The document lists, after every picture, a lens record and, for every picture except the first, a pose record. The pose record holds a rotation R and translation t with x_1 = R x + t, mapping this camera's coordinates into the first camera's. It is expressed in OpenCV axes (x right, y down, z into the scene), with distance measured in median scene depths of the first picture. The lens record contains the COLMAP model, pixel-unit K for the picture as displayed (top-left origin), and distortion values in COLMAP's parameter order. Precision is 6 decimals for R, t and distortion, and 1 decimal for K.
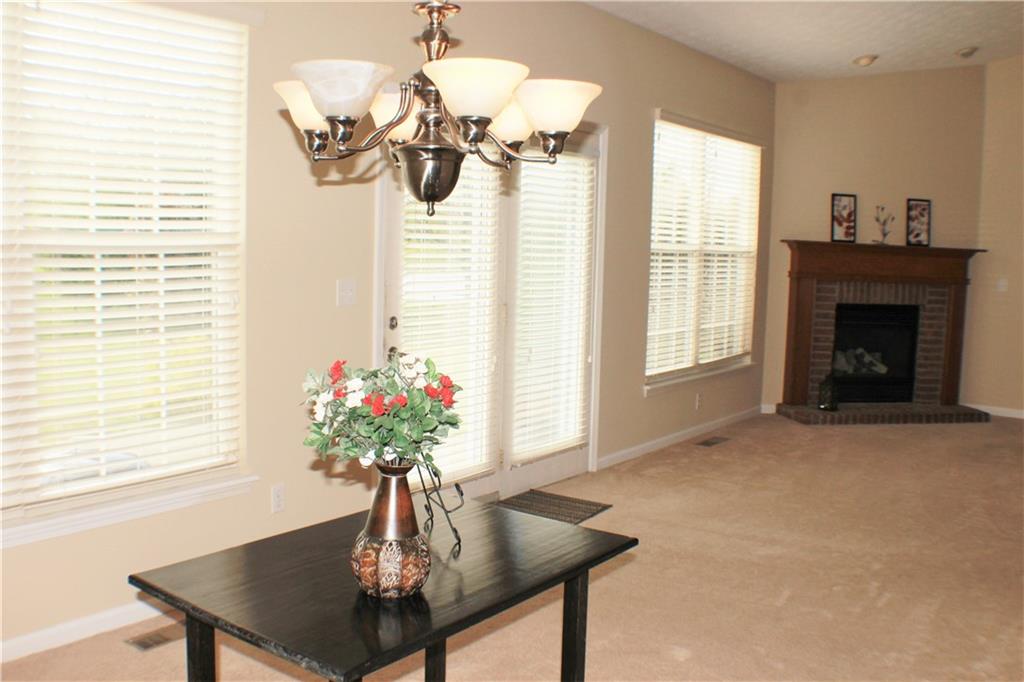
lens RADIAL K [[968.5, 0, 512.0], [0, 968.5, 341.0], [0, 0, 1]] dist [-0.189142, 0.083248]
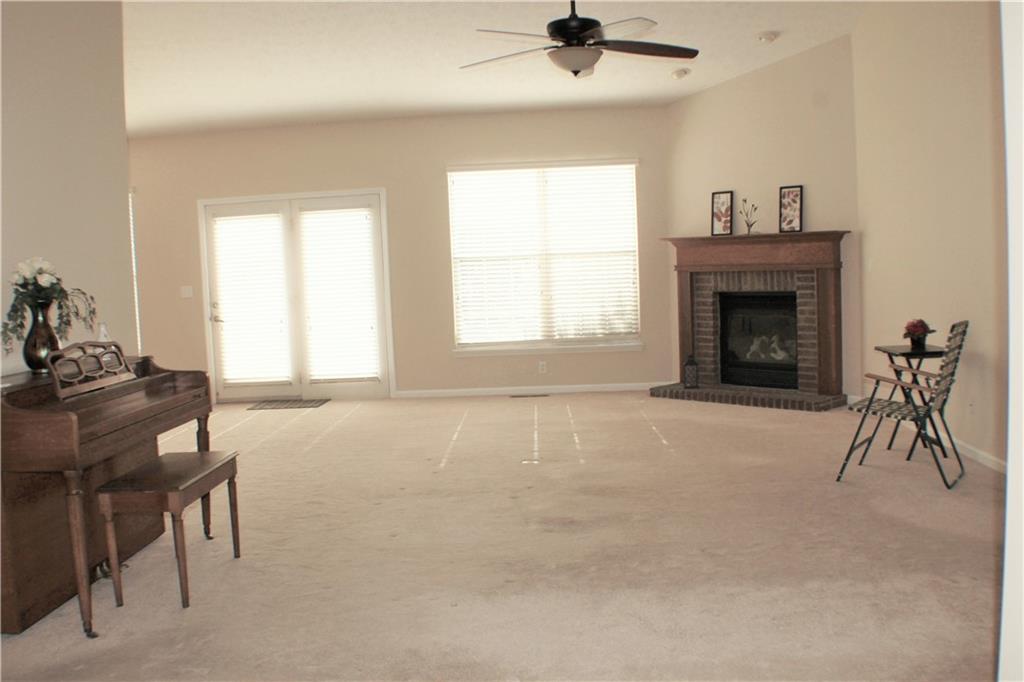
lens RADIAL K [[966.0, 0, 512.0], [0, 966.0, 341.0], [0, 0, 1]] dist [-0.170784, 0.002608]
pose [[0.560967, 0.014621, -0.827709, 1.120930], [-0.032590, 0.999459, -0.004432, 0.029046], [0.827196, 0.029461, 0.561140, 0.186544]]
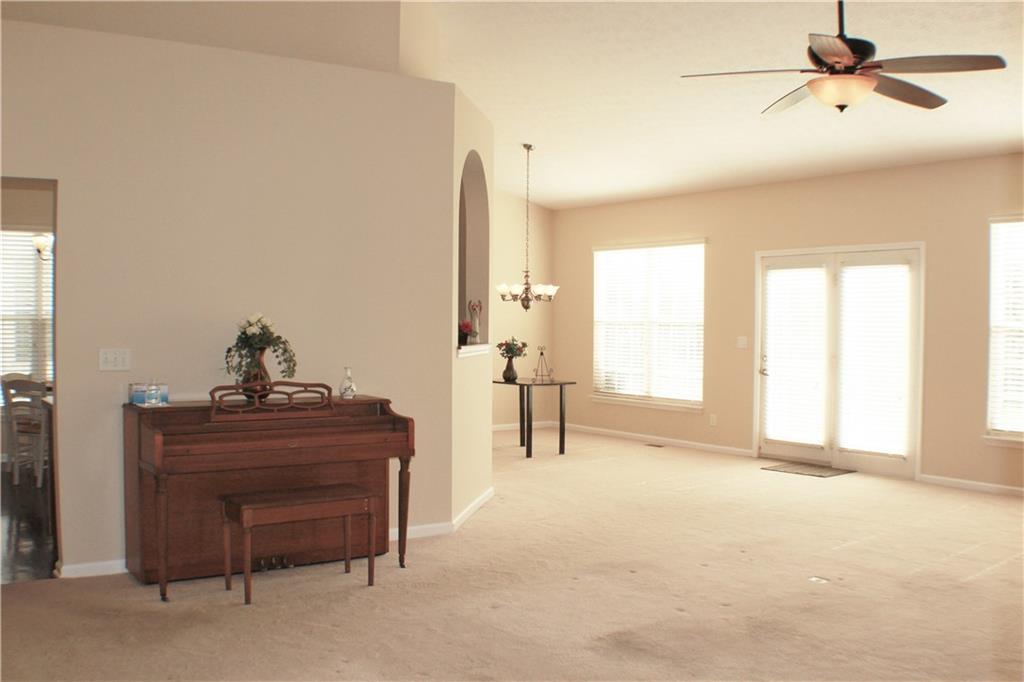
lens RADIAL K [[968.5, 0, 512.0], [0, 968.5, 341.0], [0, 0, 1]] dist [-0.189142, 0.083248]
pose [[-0.304925, -0.005893, -0.952358, 1.146275], [-0.120911, 0.992129, 0.032574, -0.030493], [0.944670, 0.125083, -0.303238, 0.605661]]
